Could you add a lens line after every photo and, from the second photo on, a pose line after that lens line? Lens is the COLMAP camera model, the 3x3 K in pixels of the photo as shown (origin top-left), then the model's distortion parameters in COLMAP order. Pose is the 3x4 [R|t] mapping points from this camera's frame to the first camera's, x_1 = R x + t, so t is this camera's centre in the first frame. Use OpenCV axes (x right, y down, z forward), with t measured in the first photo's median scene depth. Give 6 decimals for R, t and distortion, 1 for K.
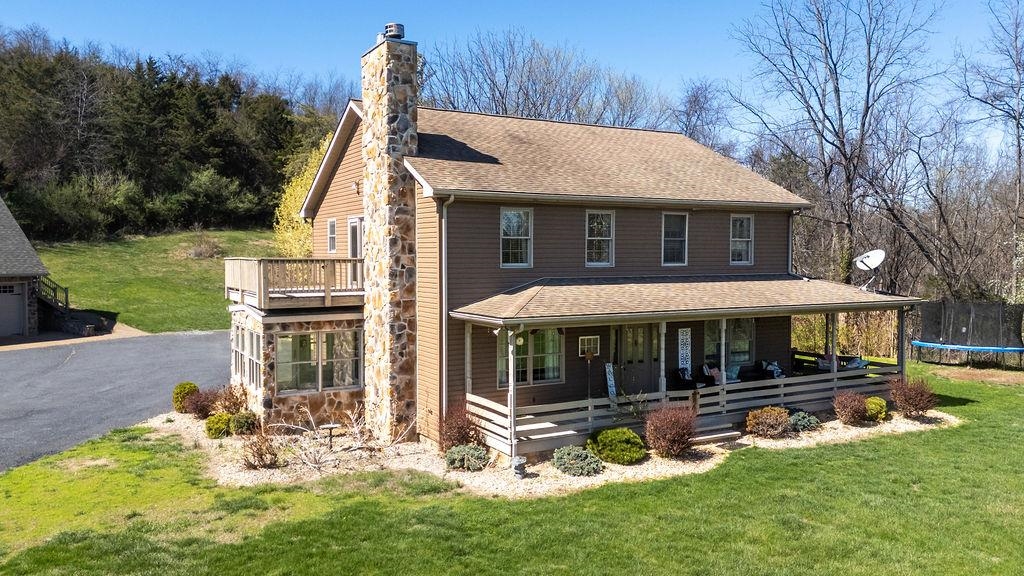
lens RADIAL K [[750.6, 0, 512.0], [0, 750.6, 288.0], [0, 0, 1]] dist [0.036803, -0.003381]
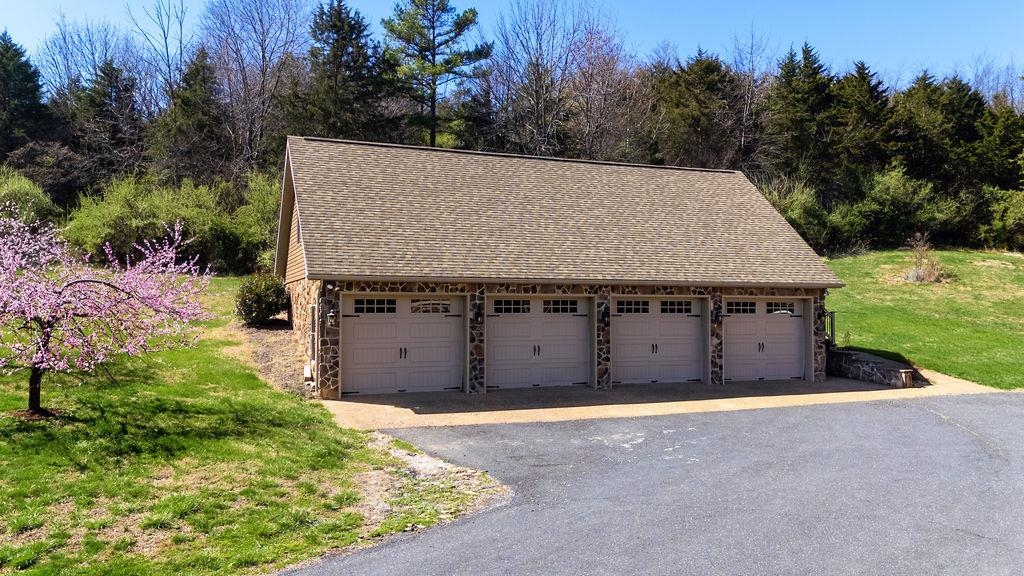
lens RADIAL K [[801.7, 0, 566.1], [0, 801.7, 285.6], [0, 0, 1]] dist [0.047620, -0.003643]
pose [[0.839159, -0.017309, -0.543611, -0.845808], [-0.024401, 0.997289, -0.069422, 0.066367], [0.543339, 0.071520, 0.836461, 0.596930]]
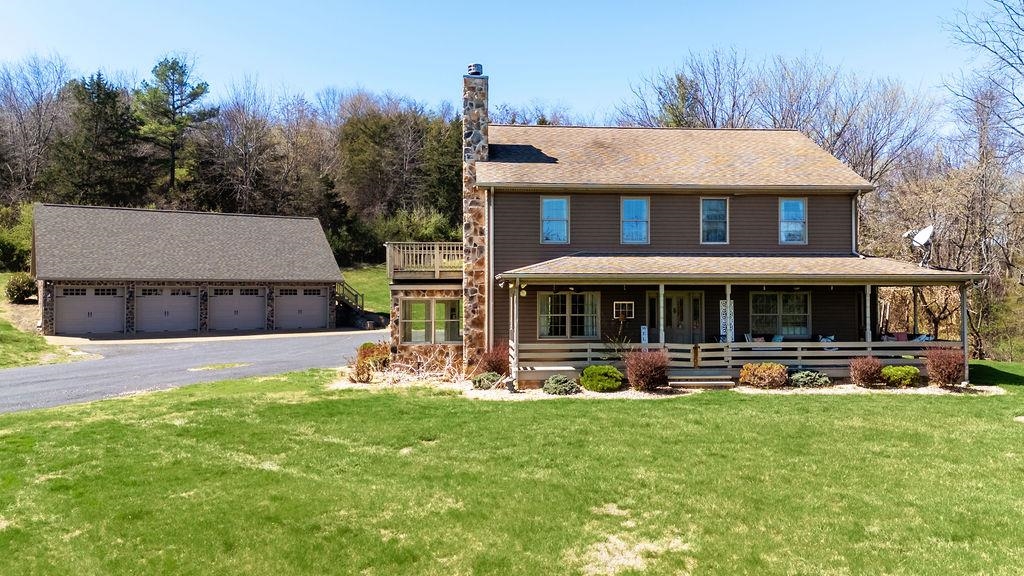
lens RADIAL K [[801.7, 0, 566.1], [0, 801.7, 285.6], [0, 0, 1]] dist [0.047620, -0.003643]
pose [[0.922402, -0.006496, -0.386177, 0.509614], [-0.015178, 0.998477, -0.053050, 0.107577], [0.385934, 0.054795, 0.920898, -0.215447]]
